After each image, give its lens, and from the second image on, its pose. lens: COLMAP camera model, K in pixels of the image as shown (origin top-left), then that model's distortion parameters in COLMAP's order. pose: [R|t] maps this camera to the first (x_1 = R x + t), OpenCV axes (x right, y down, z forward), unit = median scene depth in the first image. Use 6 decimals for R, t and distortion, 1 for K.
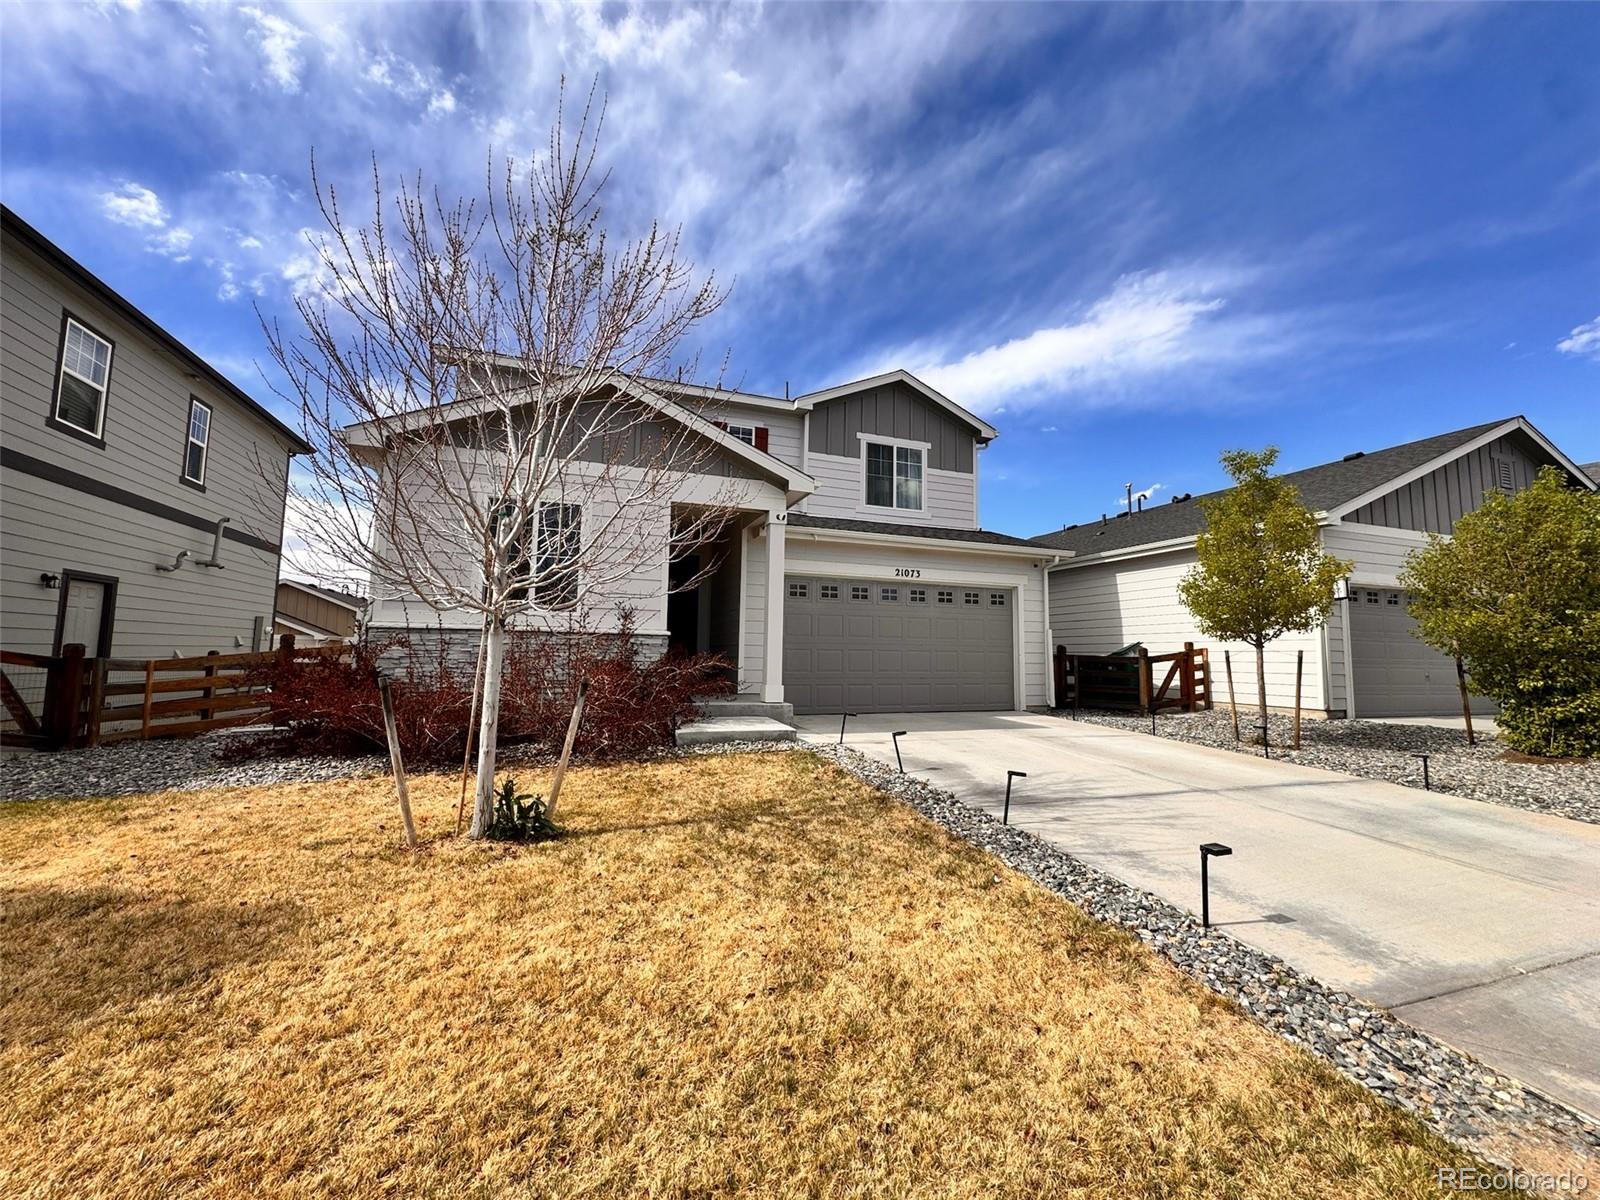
lens RADIAL K [[637.5, 0, 786.3], [0, 637.5, 602.3], [0, 0, 1]] dist [-0.004264, 0.000100]
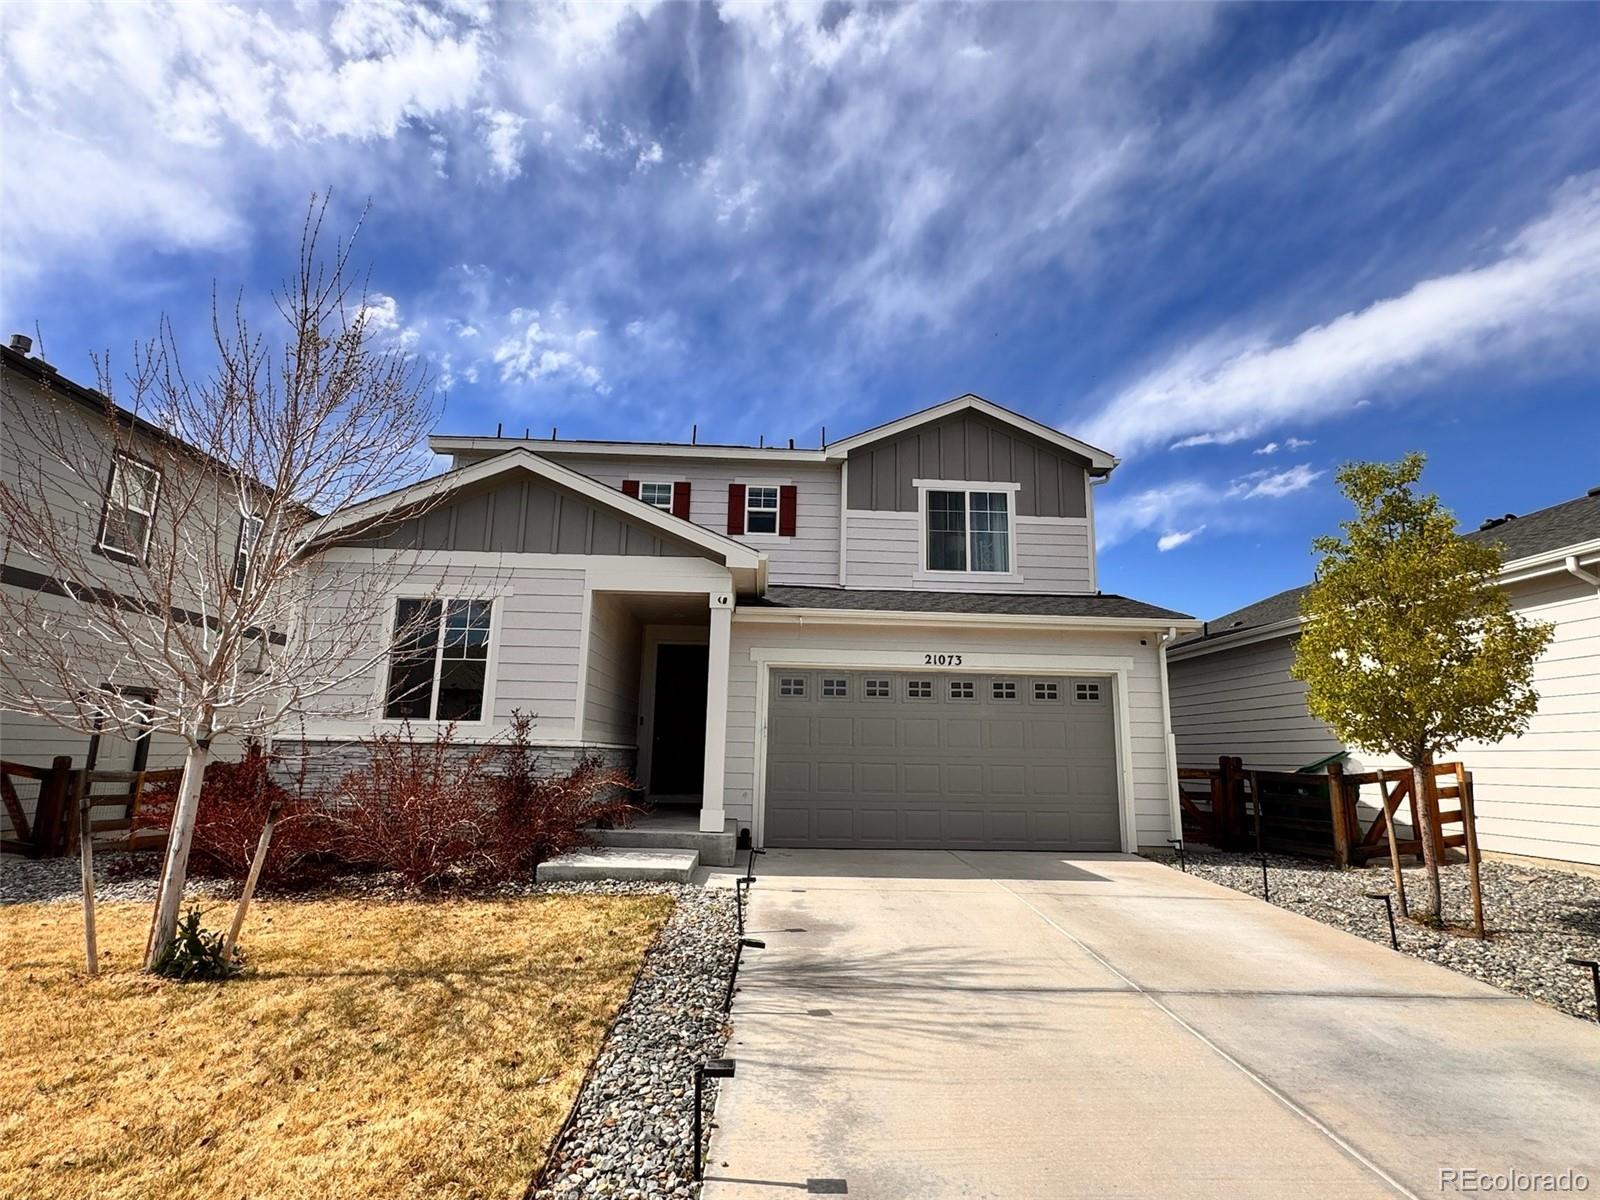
lens RADIAL K [[816.6, 0, 812.2], [0, 816.6, 602.6], [0, 0, 1]] dist [-0.001019, 0.001037]
pose [[0.954716, -0.052159, -0.292910, 0.289948], [0.020364, 0.993660, -0.110571, -0.008340], [0.296820, 0.099599, 0.949725, 0.027036]]
